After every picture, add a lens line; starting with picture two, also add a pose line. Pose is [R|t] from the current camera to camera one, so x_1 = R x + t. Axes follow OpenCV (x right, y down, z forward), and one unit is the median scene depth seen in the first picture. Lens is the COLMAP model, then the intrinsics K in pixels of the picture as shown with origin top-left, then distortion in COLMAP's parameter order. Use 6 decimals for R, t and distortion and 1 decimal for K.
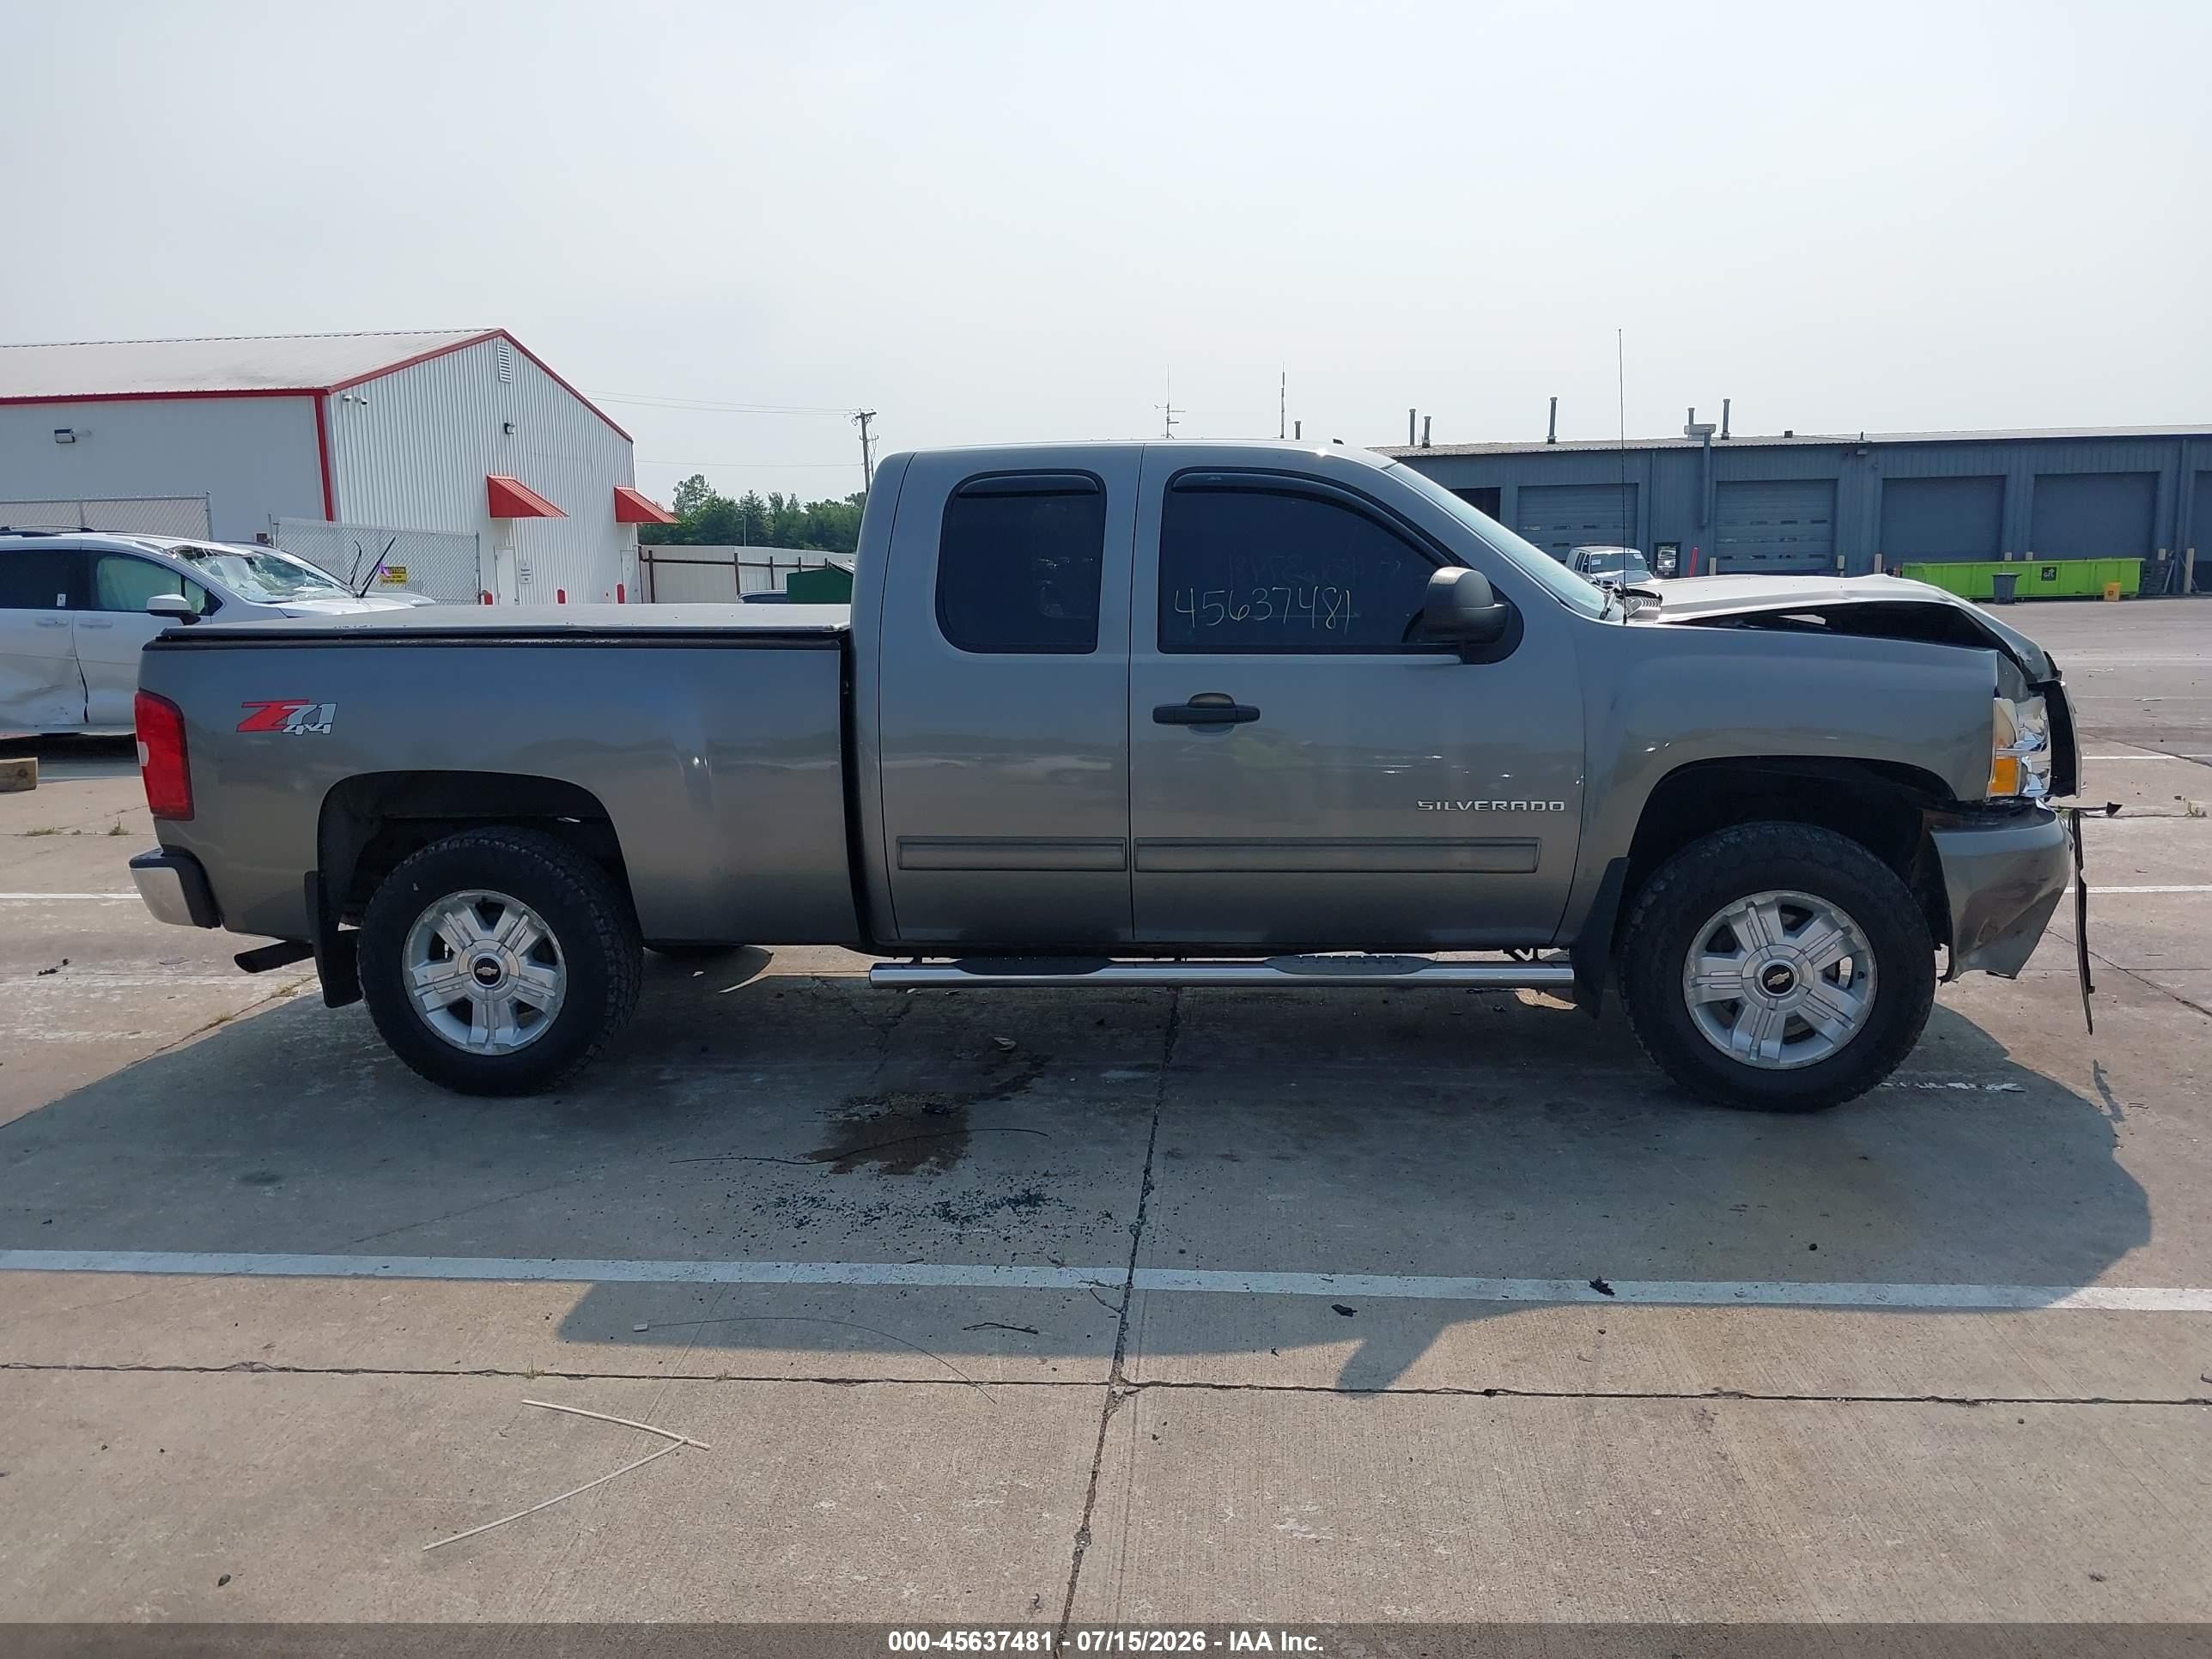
lens RADIAL K [[1711.5, 0, 1106.0], [0, 1711.5, 829.5], [0, 0, 1]] dist [0.047201, -0.011161]
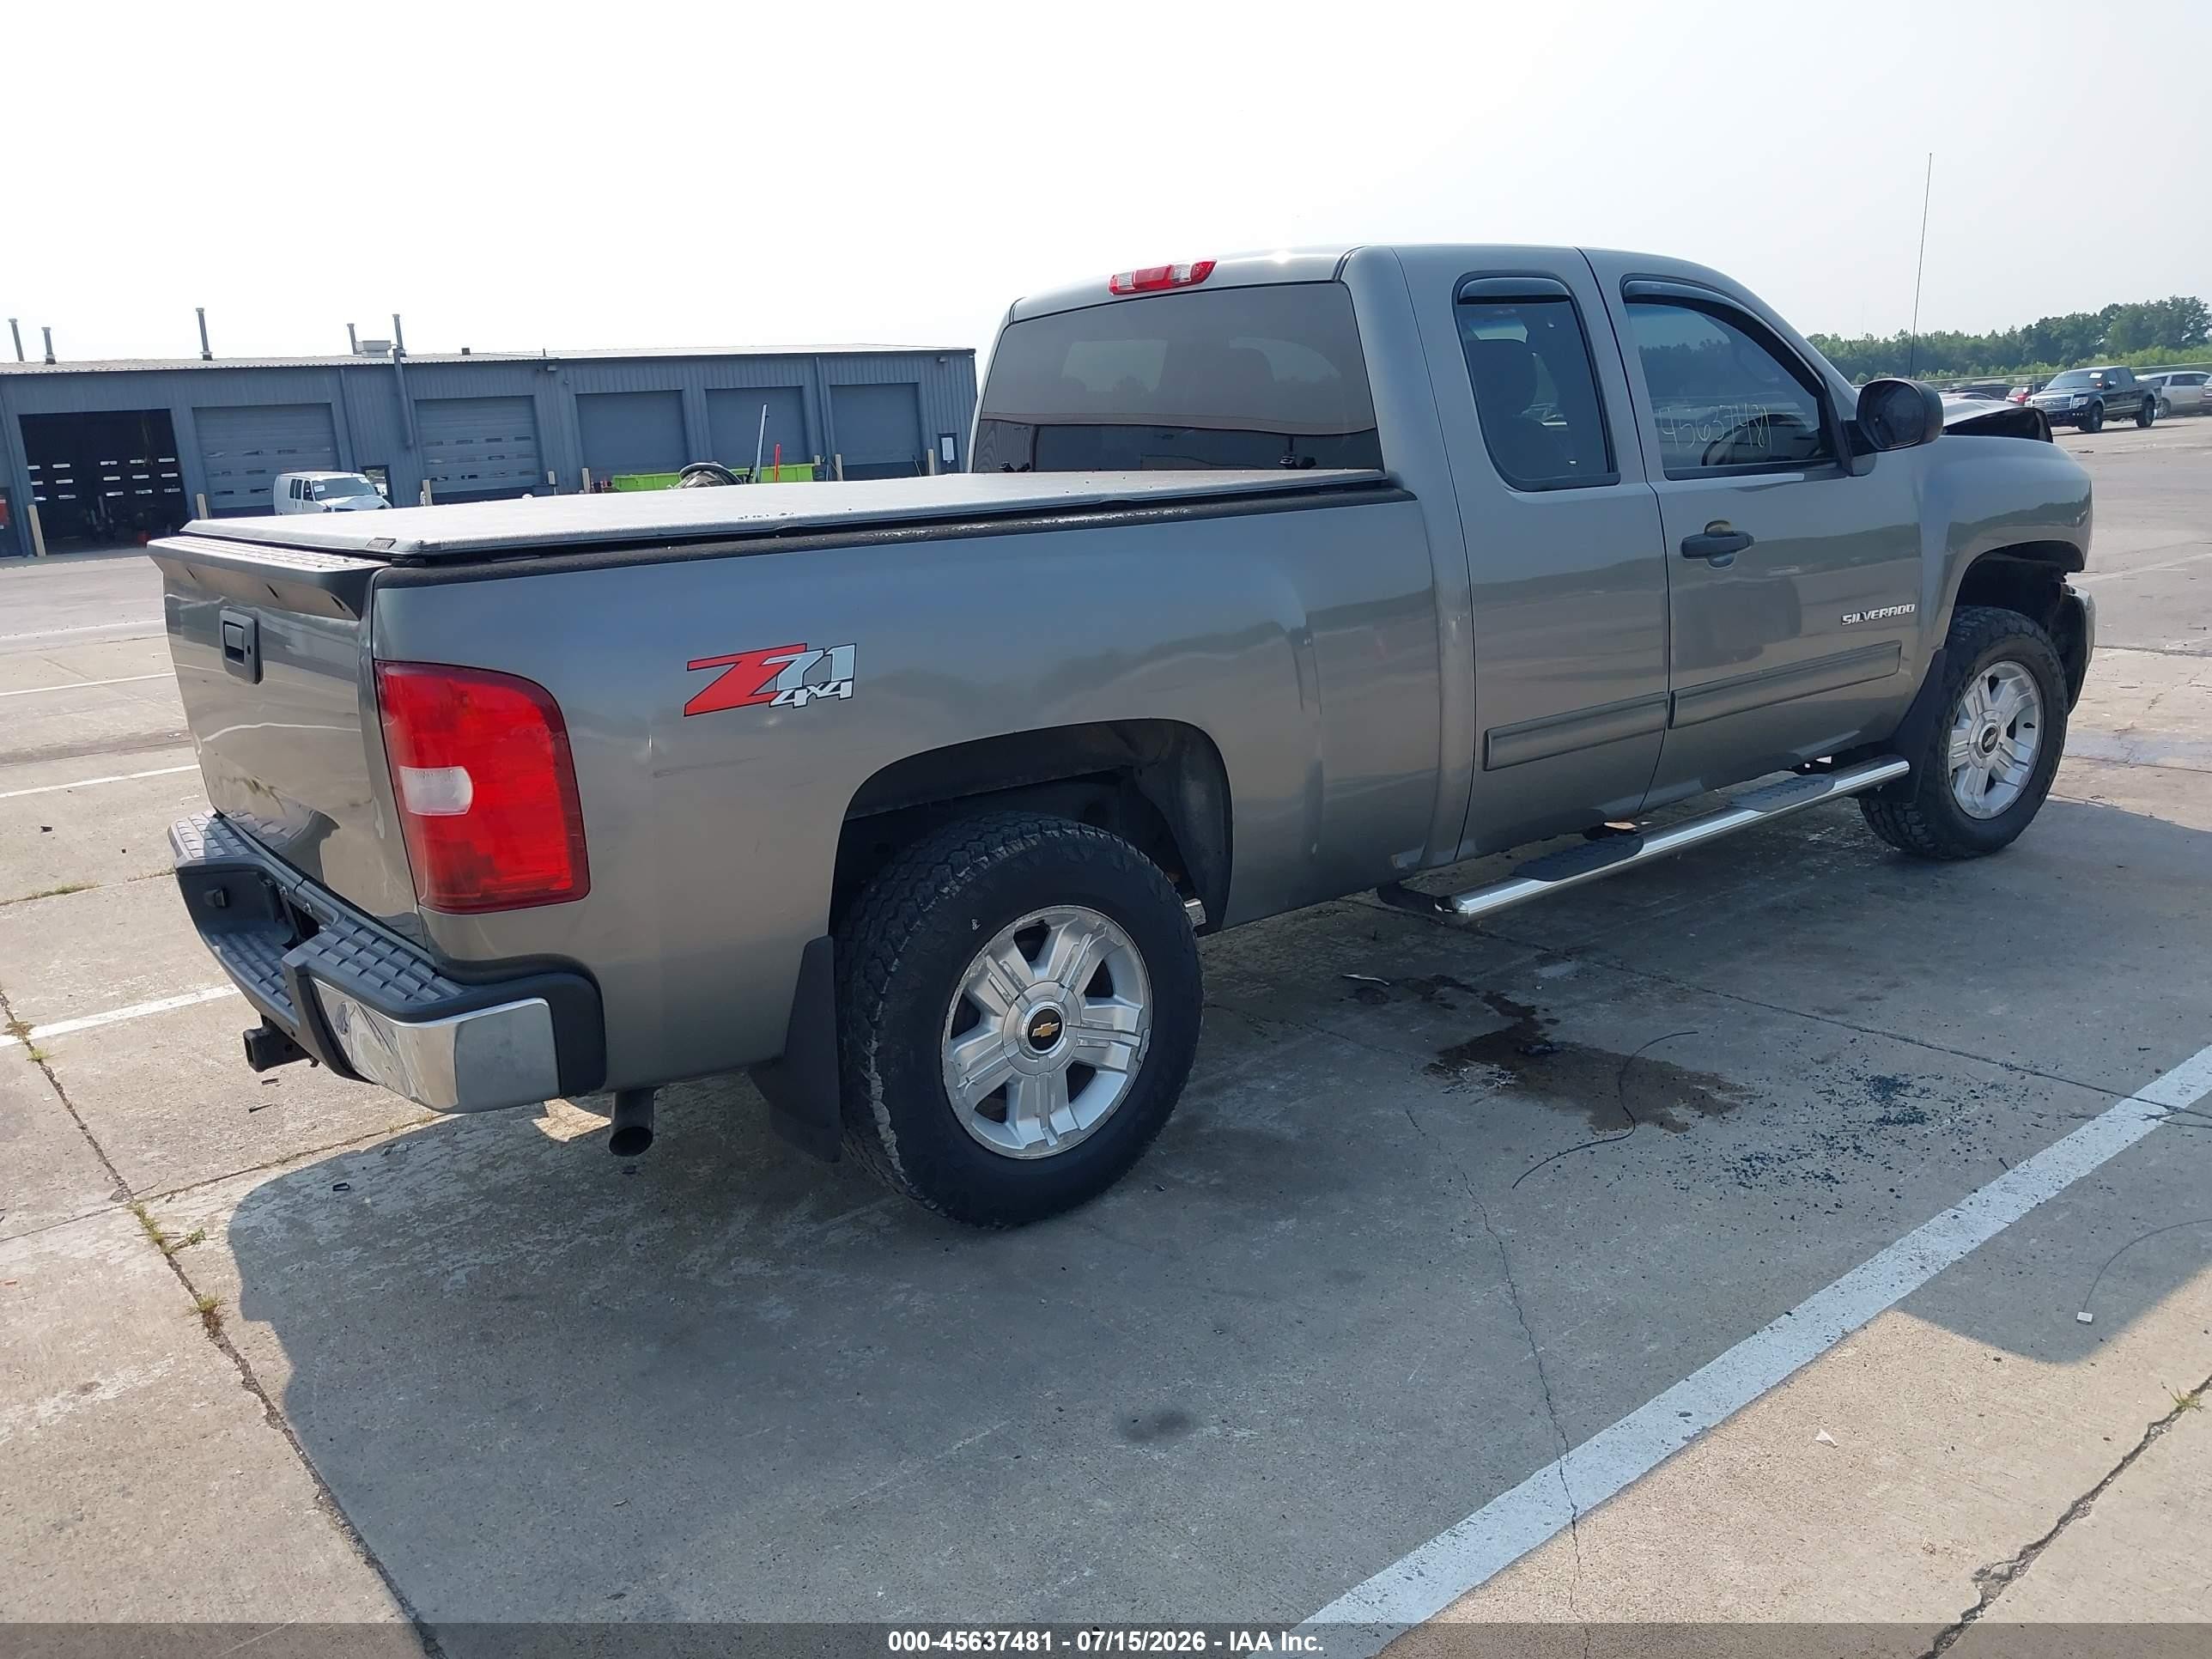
lens RADIAL K [[1738.6, 0, 1115.6], [0, 1738.6, 840.8], [0, 0, 1]] dist [-0.012683, 0.017764]
pose [[0.742396, -0.184223, 0.644135, -0.720506], [0.152729, 0.982672, 0.105018, -0.051860], [-0.652320, 0.020414, 0.757668, 0.459439]]
